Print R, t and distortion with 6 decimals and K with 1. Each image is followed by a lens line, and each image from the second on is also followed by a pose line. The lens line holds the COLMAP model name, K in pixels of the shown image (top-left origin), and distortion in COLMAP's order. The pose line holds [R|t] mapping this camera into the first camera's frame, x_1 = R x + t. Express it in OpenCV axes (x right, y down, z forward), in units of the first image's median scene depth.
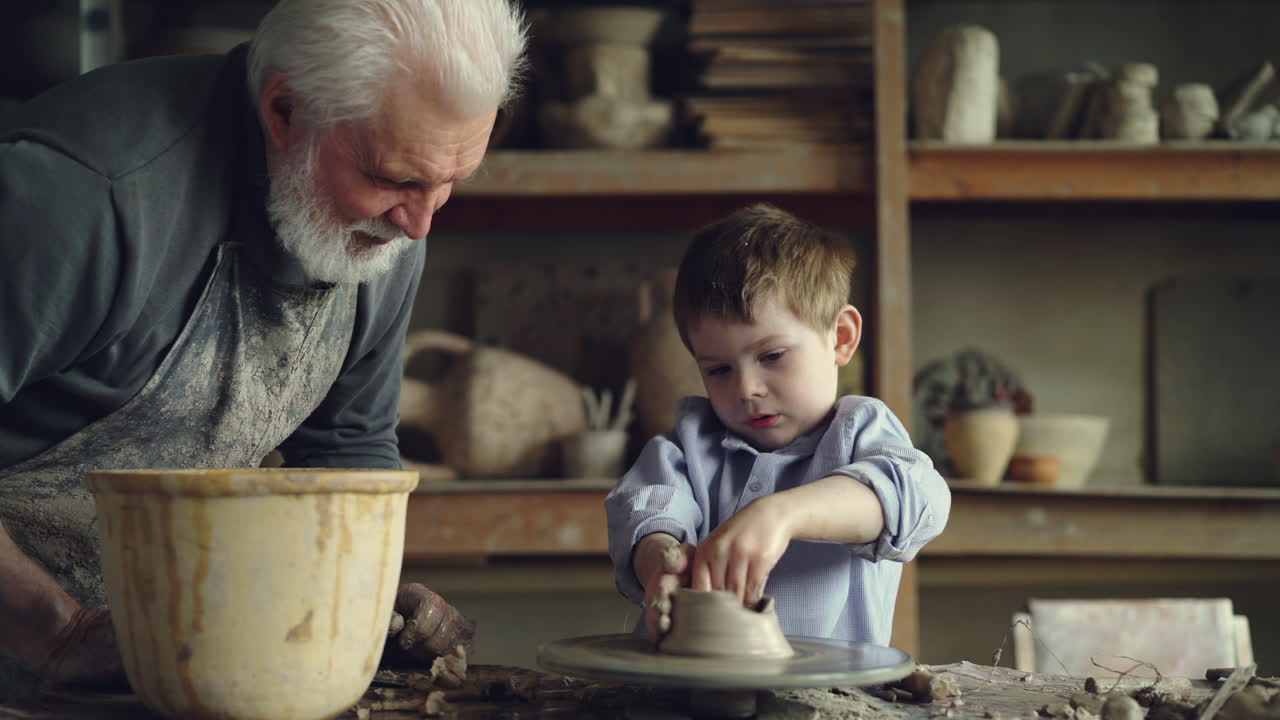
lens RADIAL K [[2019.2, 0, 629.7], [0, 2019.2, 361.8], [0, 0, 1]] dist [0.024644, 0.000000]
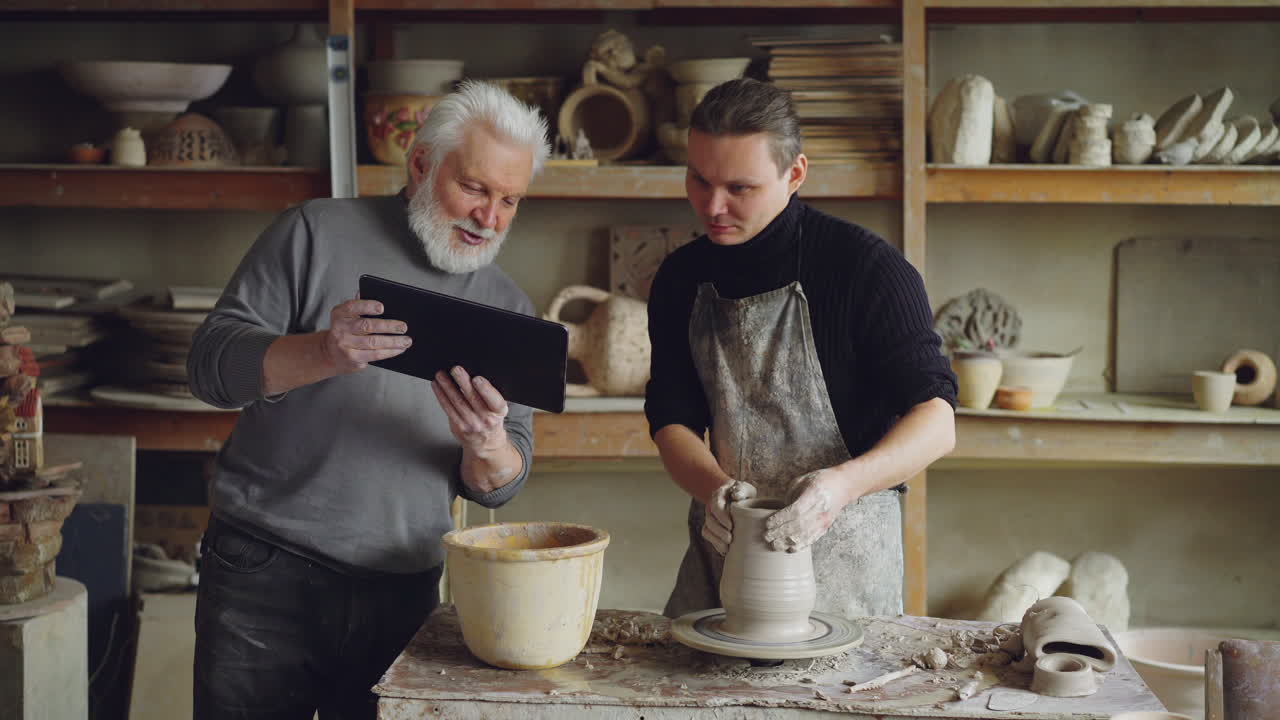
lens RADIAL K [[2019.2, 0, 637.4], [0, 2019.2, 360.5], [0, 0, 1]] dist [0.024644, 0.000000]
pose [[0.998958, 0.002947, -0.045554, 0.004187], [0.003264, 0.990750, 0.135662, -0.162614], [0.045532, -0.135669, 0.989707, -0.387987]]
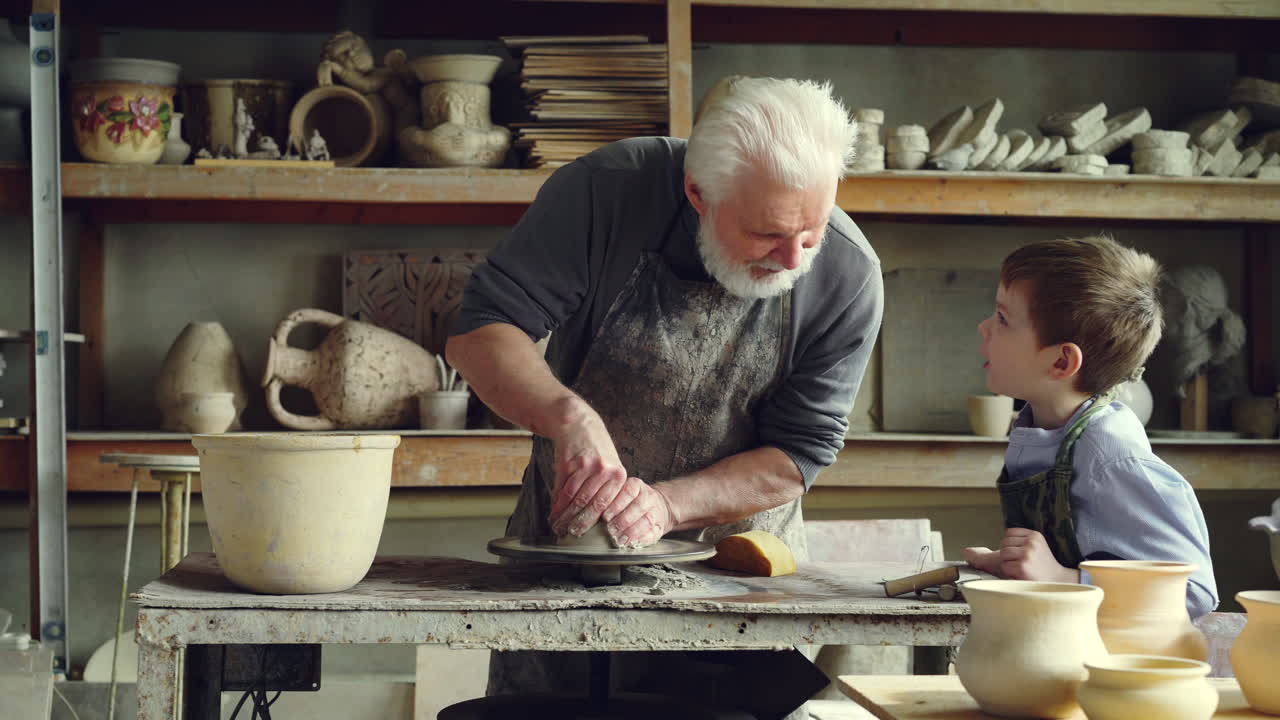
lens RADIAL K [[2019.2, 0, 631.0], [0, 2019.2, 353.8], [0, 0, 1]] dist [0.024644, 0.000000]
pose [[0.992762, 0.004404, 0.120017, -0.055312], [-0.007651, 0.999617, 0.026612, -0.023514], [-0.119854, -0.027337, 0.992415, -0.272137]]
